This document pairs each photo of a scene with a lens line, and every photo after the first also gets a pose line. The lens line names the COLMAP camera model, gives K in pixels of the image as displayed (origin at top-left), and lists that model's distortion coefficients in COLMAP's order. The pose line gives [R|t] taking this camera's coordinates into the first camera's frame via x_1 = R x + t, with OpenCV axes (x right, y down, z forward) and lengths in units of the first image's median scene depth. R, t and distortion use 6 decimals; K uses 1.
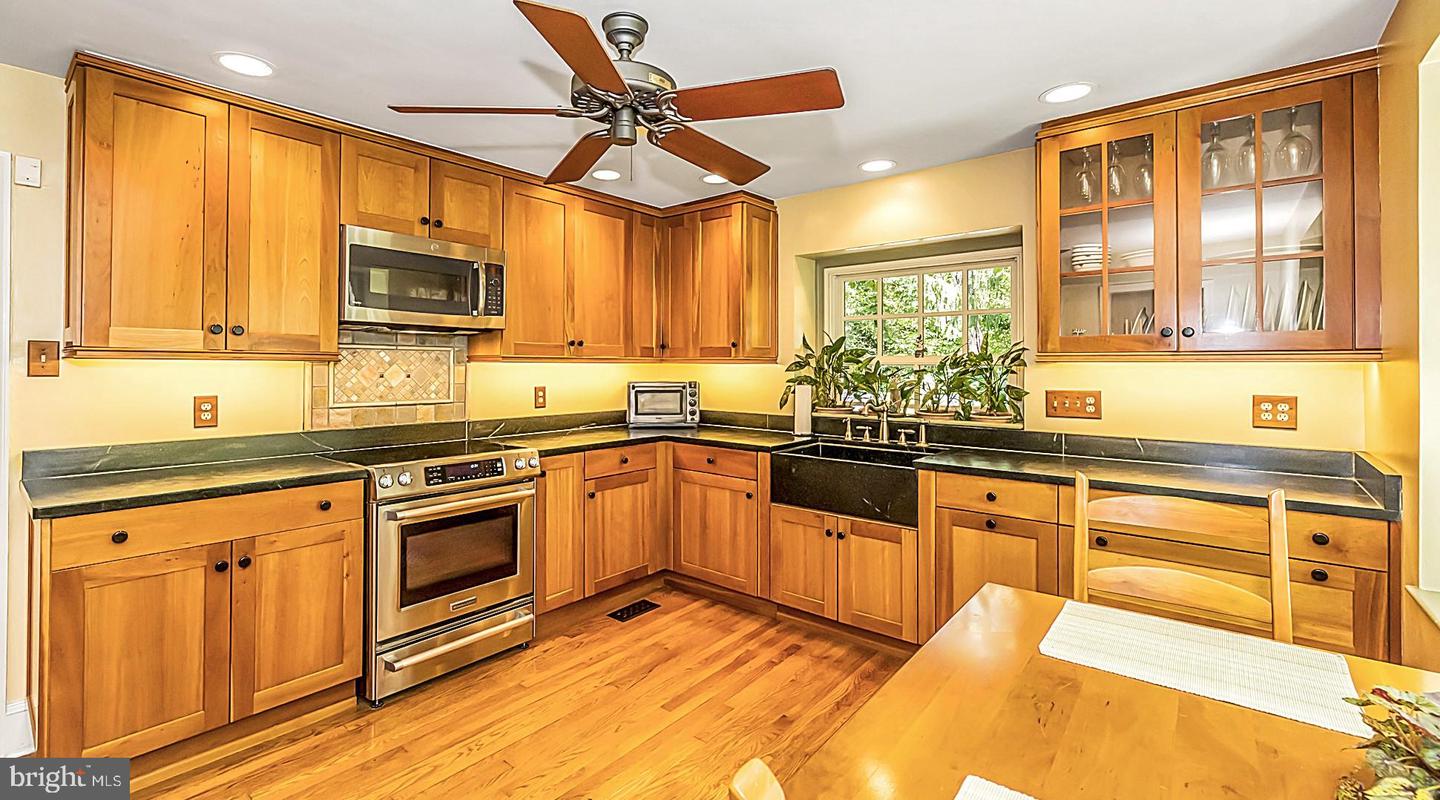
lens RADIAL K [[625.1, 0, 716.5], [0, 625.1, 360.6], [0, 0, 1]] dist [0.000569, 0.000027]
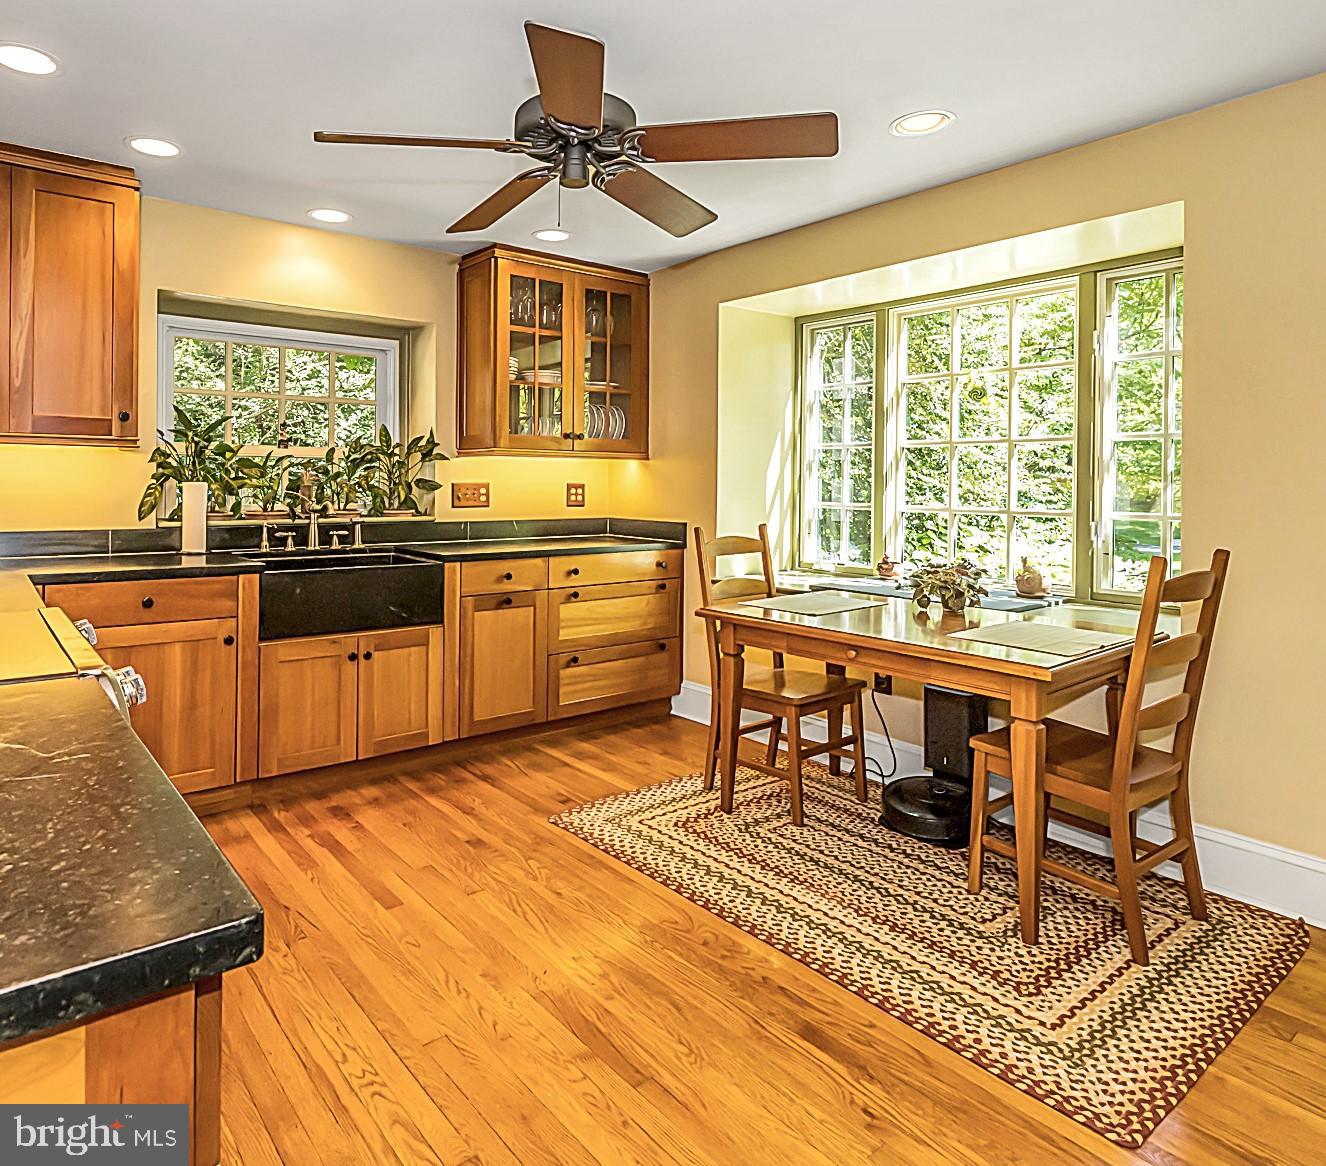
lens RADIAL K [[813.0, 0, 574.5], [0, 813.0, 480.7], [0, 0, 1]] dist [0.003228, 0.001344]
pose [[0.244244, -0.000510, 0.969714, -0.736015], [-0.011571, 0.999927, 0.003440, 0.034412], [-0.969645, -0.012061, 0.244221, 0.428052]]
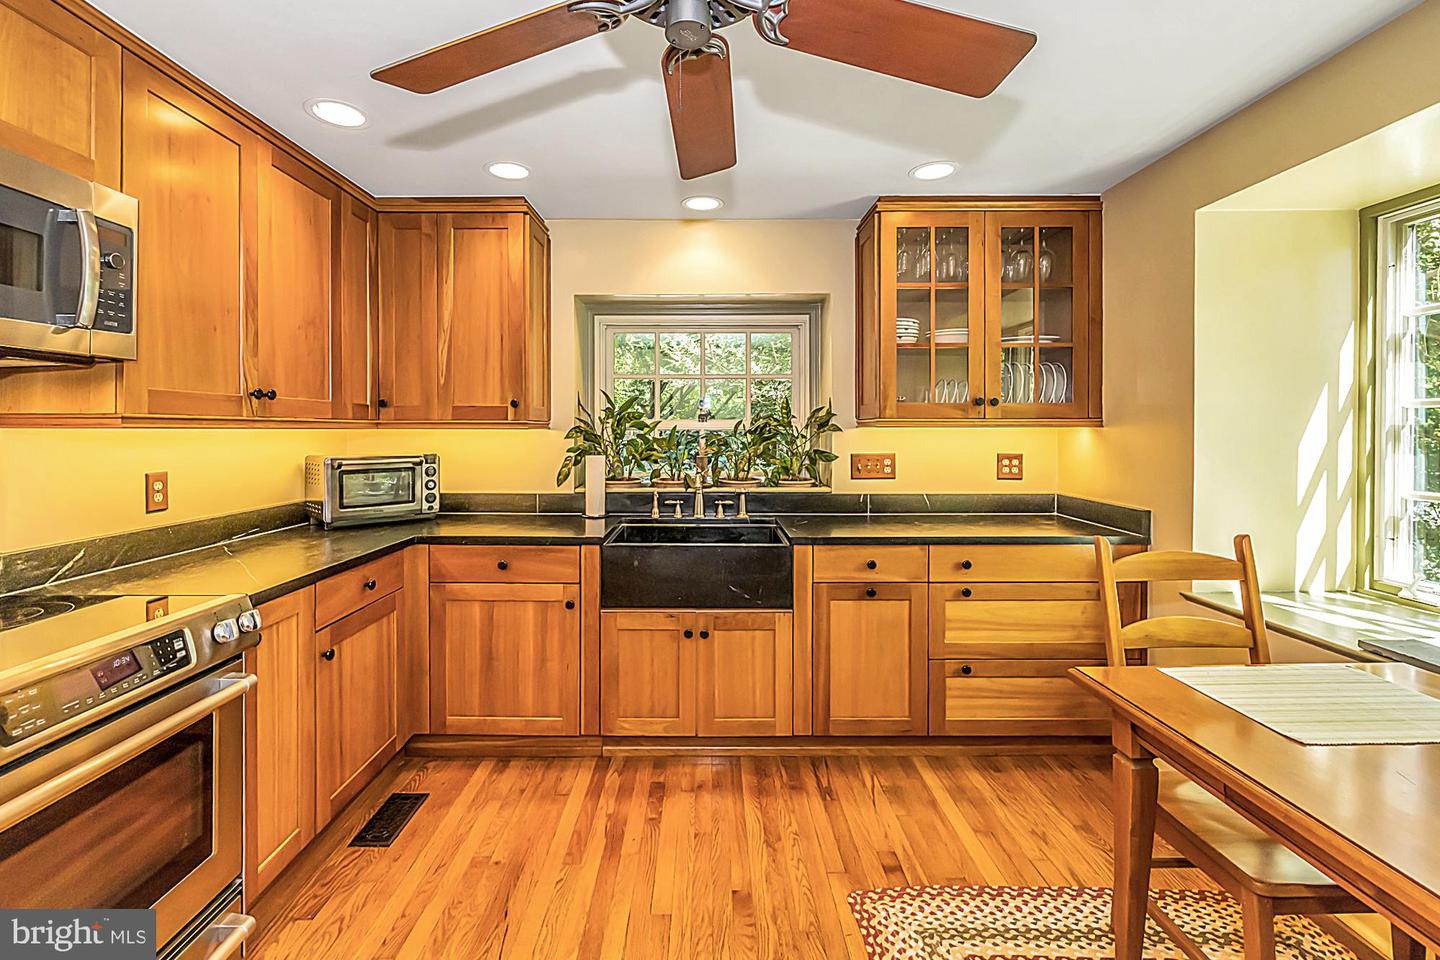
lens RADIAL K [[608.4, 0, 716.9], [0, 608.4, 430.7], [0, 0, 1]] dist [-0.000917, 0.000100]
pose [[0.771167, -0.004423, 0.636617, -0.282658], [-0.002316, 0.999950, 0.009752, -0.001027], [-0.636628, -0.008995, 0.771118, 0.334320]]
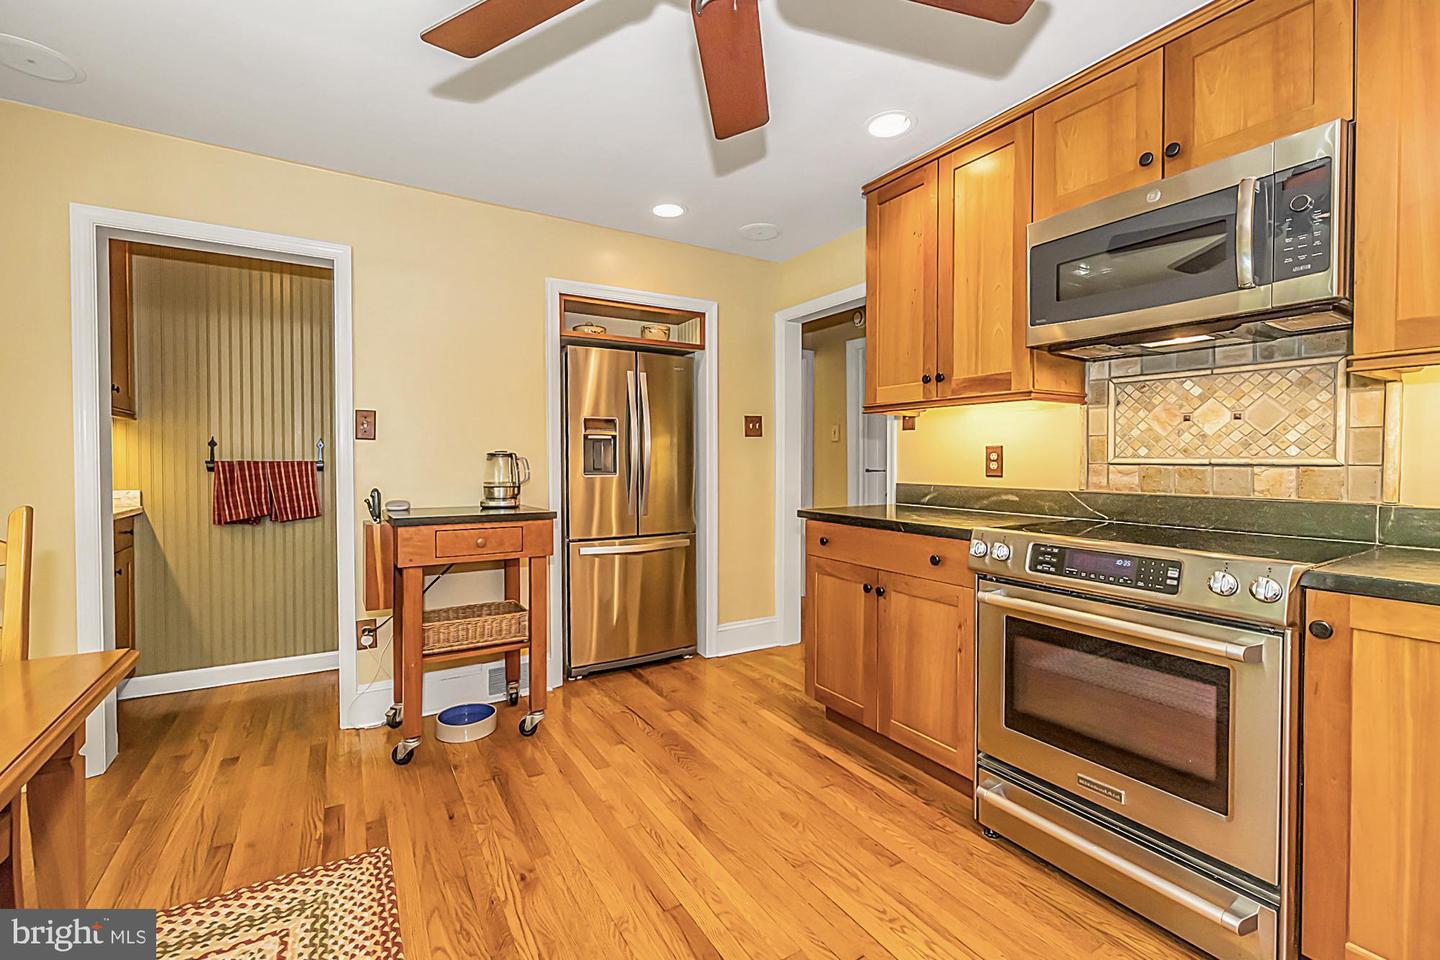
lens RADIAL K [[619.5, 0, 720.0], [0, 619.5, 480.0], [0, 0, 1]] dist [-0.000216, 0.000754]
pose [[-0.333711, 0.028261, -0.942252, 0.223095], [0.009800, 0.999601, 0.026510, 0.062649], [0.942625, -0.000387, -0.333854, 0.709494]]
